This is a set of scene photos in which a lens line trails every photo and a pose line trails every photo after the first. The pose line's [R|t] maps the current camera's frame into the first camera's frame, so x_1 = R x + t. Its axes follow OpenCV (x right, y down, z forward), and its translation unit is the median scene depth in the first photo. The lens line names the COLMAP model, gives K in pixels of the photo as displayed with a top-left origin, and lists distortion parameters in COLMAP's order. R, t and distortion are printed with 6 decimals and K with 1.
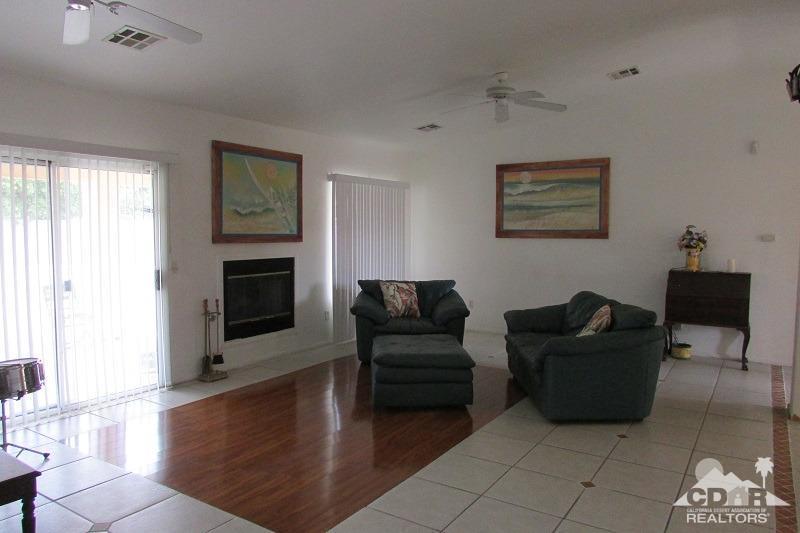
lens RADIAL K [[570.4, 0, 397.0], [0, 570.4, 267.0], [0, 0, 1]] dist [-0.029560, 0.009156]
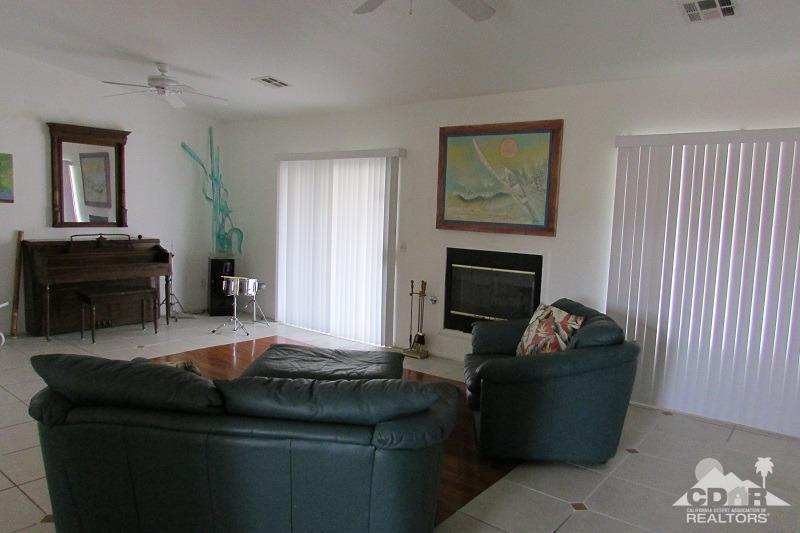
lens RADIAL K [[570.4, 0, 398.0], [0, 570.4, 265.4], [0, 0, 1]] dist [-0.029560, 0.009156]
pose [[-0.099102, 0.090694, -0.990936, 0.623756], [-0.099608, 0.989932, 0.100564, -0.063765], [0.990079, 0.108672, -0.089070, 0.903814]]
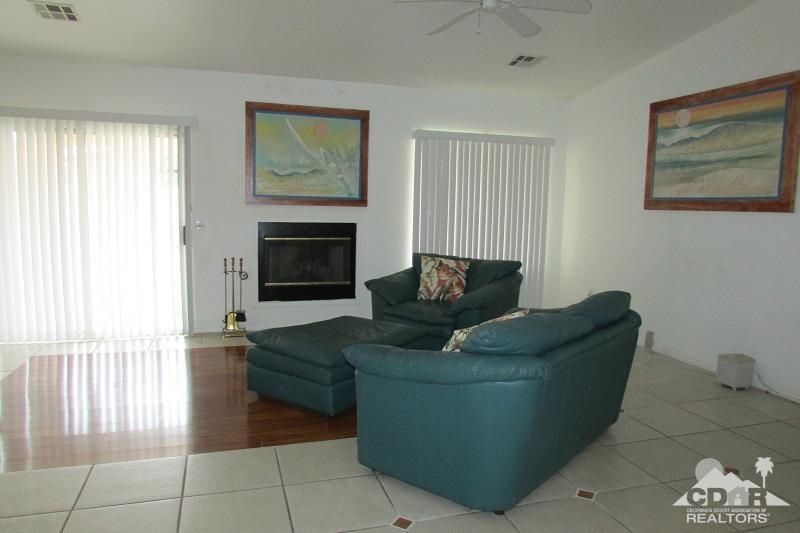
lens RADIAL K [[570.4, 0, 396.6], [0, 570.4, 265.7], [0, 0, 1]] dist [-0.029560, 0.009156]
pose [[0.768968, 0.082883, -0.633892, 0.477089], [-0.061352, 0.996551, 0.055875, -0.004054], [0.636336, -0.004075, 0.771401, 0.337542]]
